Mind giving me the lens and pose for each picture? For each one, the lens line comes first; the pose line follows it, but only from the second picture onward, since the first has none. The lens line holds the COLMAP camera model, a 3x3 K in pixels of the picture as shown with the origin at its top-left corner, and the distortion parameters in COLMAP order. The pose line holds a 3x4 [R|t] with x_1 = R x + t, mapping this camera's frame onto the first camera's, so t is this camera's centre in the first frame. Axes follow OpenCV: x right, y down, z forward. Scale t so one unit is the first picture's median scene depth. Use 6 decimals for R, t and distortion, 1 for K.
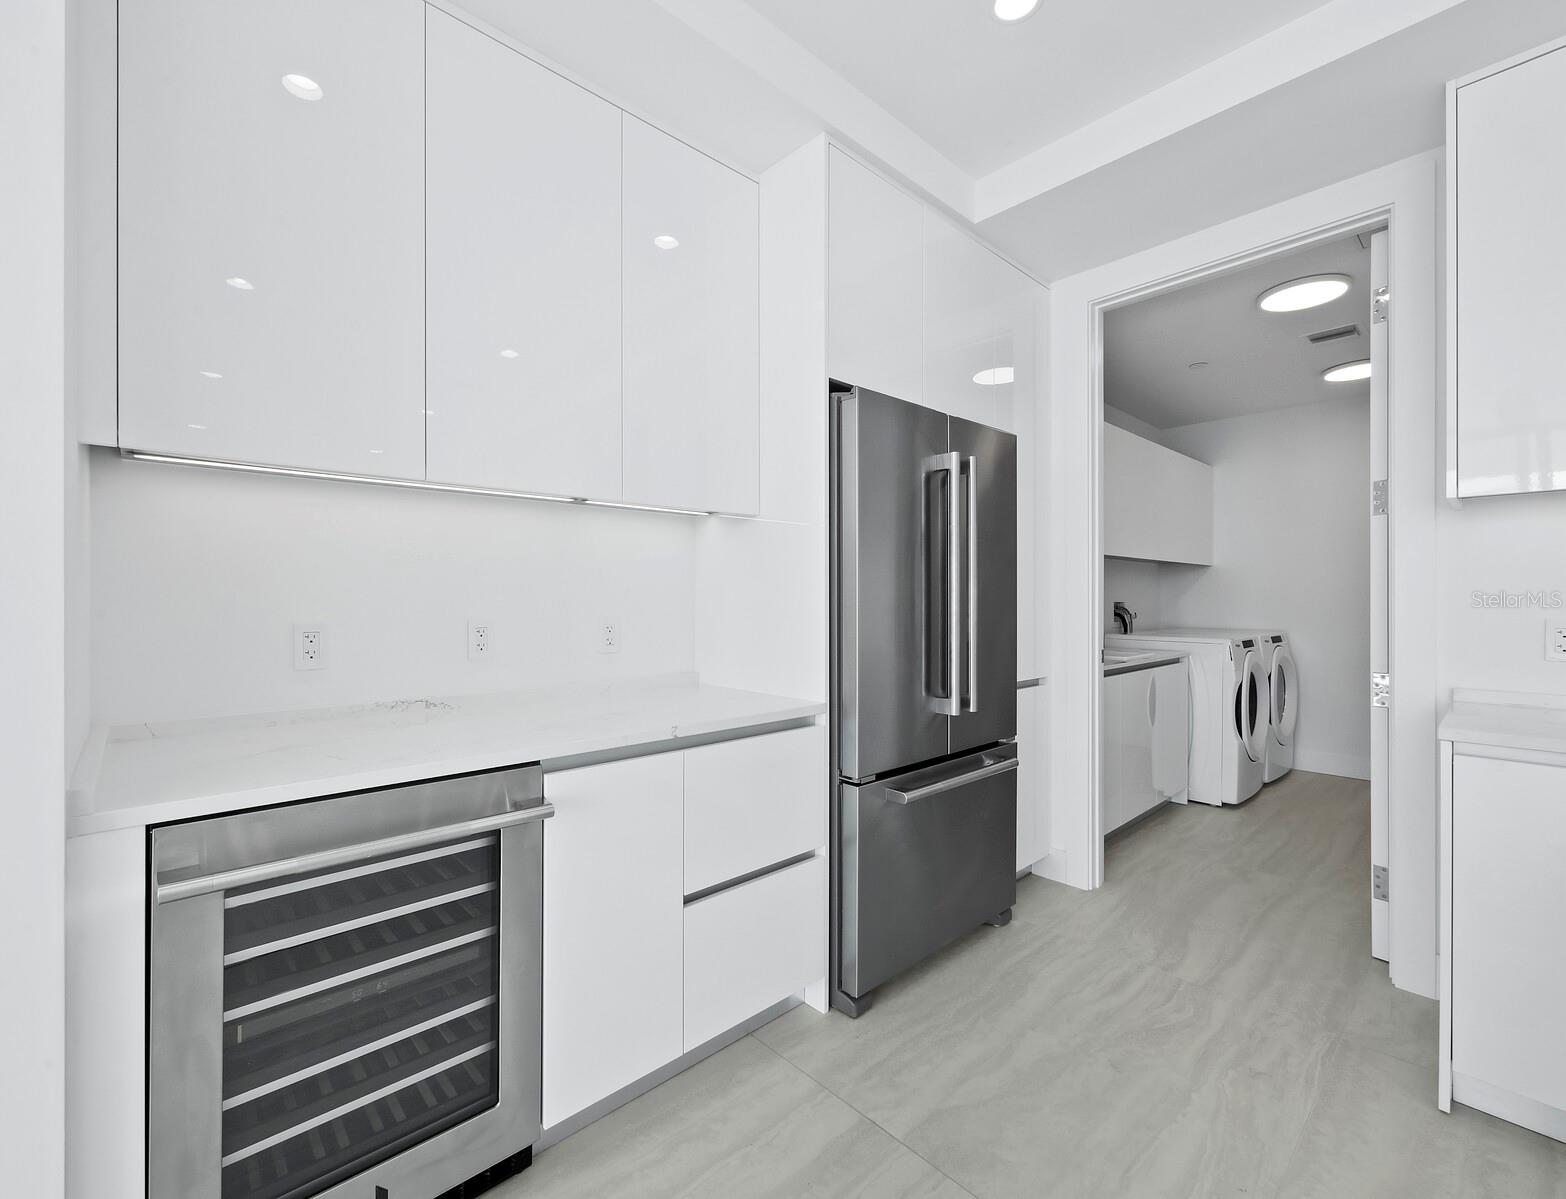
lens RADIAL K [[668.2, 0, 783.0], [0, 668.2, 599.5], [0, 0, 1]] dist [0.004049, -0.000057]
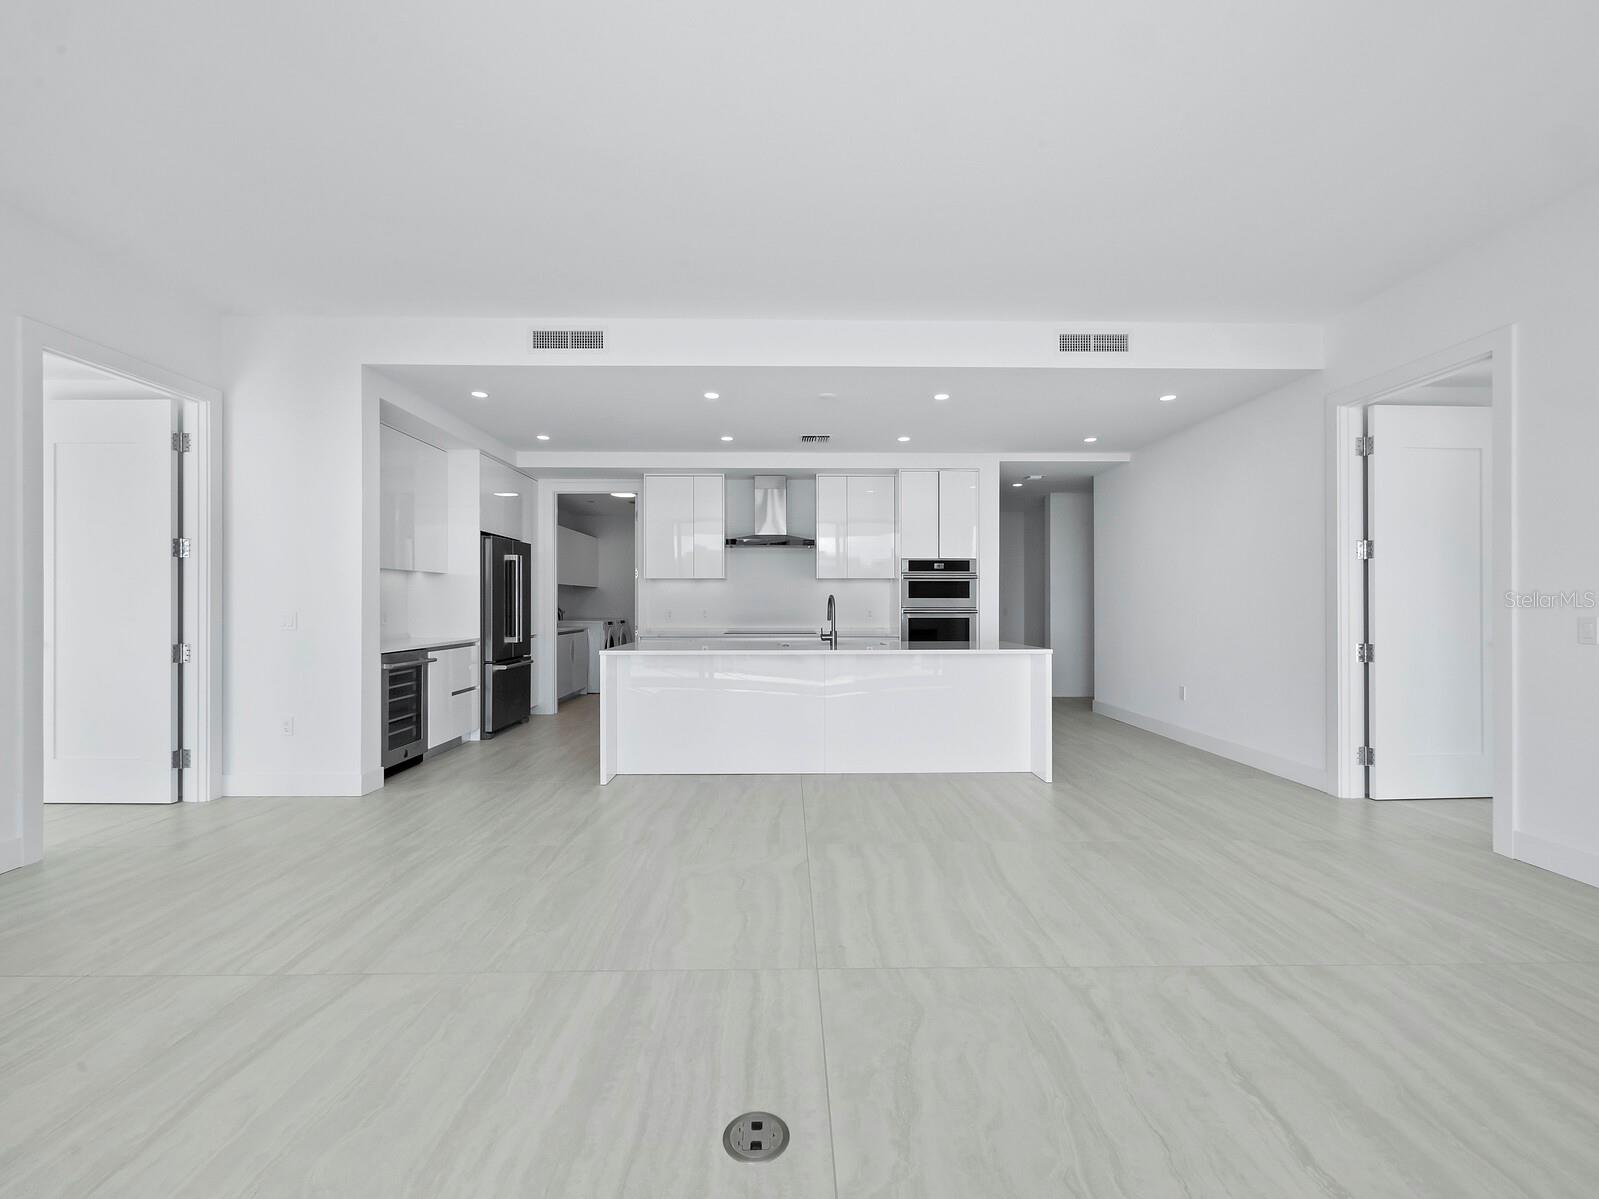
lens RADIAL K [[684.2, 0, 796.3], [0, 684.2, 604.0], [0, 0, 1]] dist [0.000542, 0.000167]
pose [[0.667110, -0.000688, 0.744959, -1.241409], [0.002401, 0.999996, -0.001226, 0.008757], [-0.744955, 0.002606, 0.667110, -2.056811]]
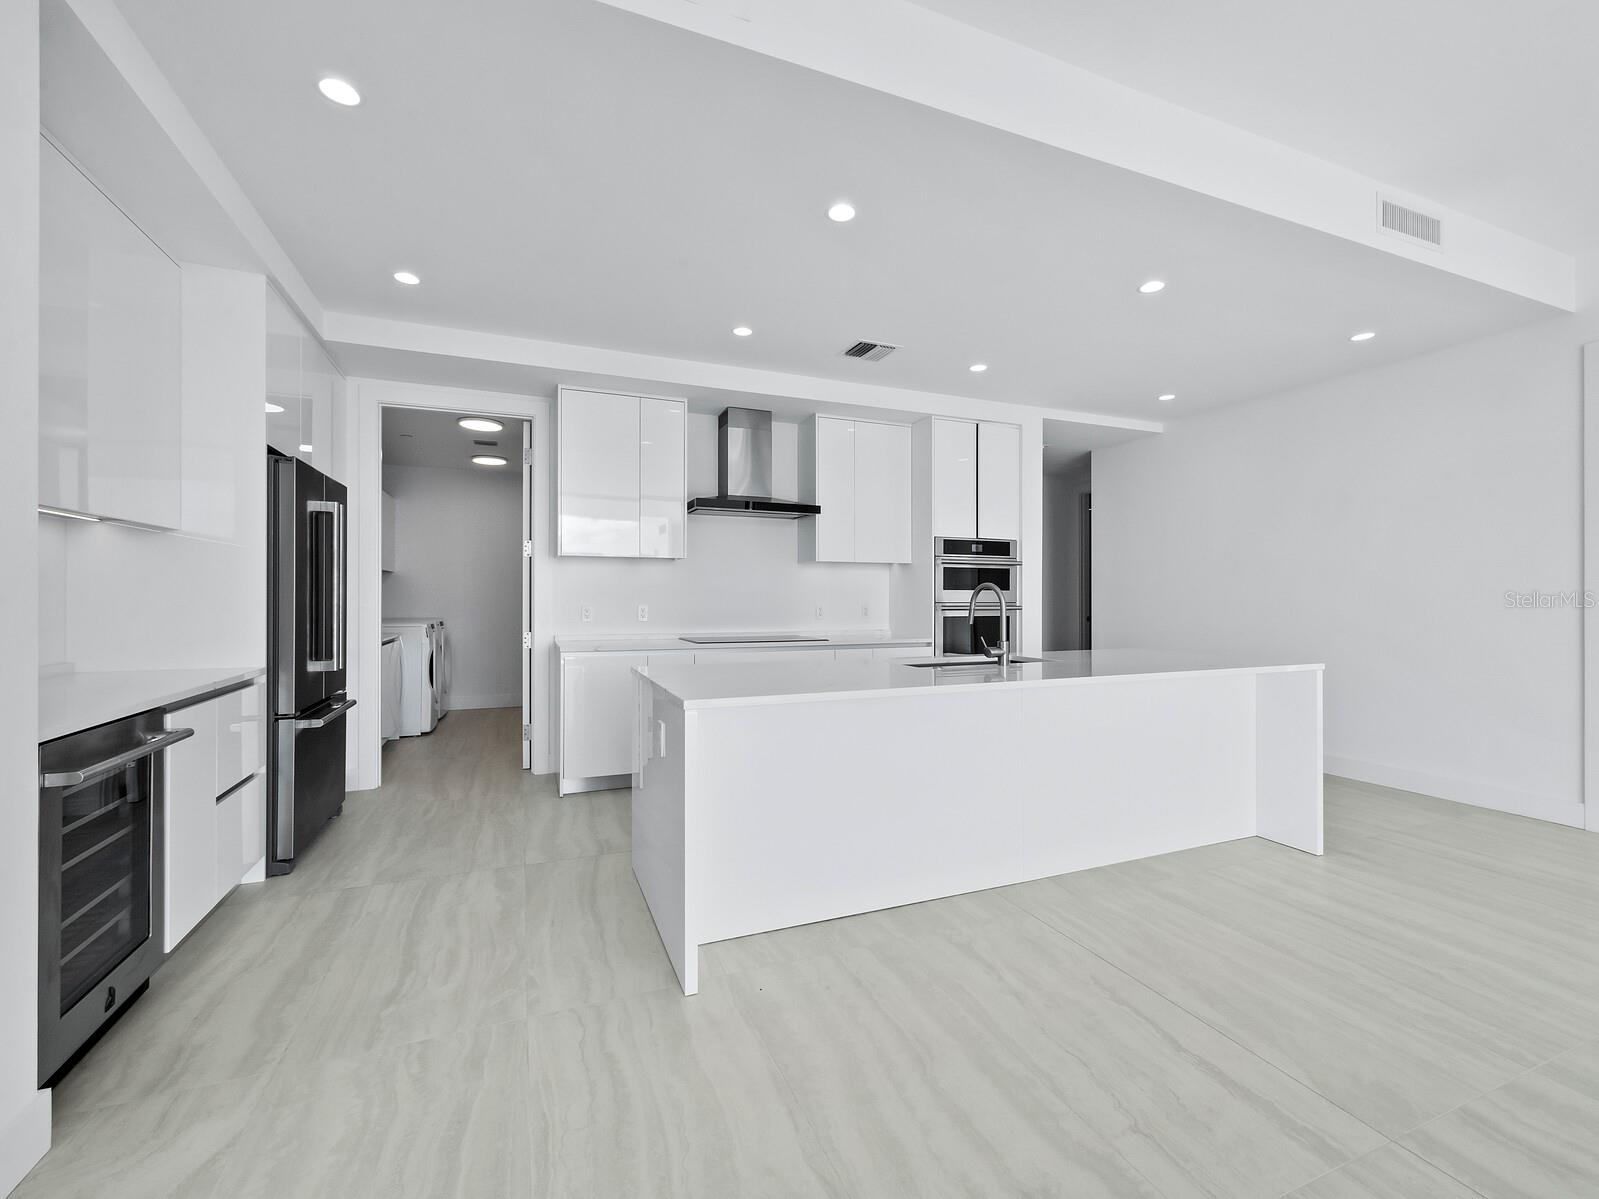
lens RADIAL K [[678.4, 0, 793.4], [0, 678.4, 597.7], [0, 0, 1]] dist [0.000492, 0.000168]
pose [[0.348361, -0.001408, 0.937359, -0.887174], [0.000379, 0.999999, 0.001361, 0.002091], [-0.937360, -0.000119, 0.348361, -0.570490]]
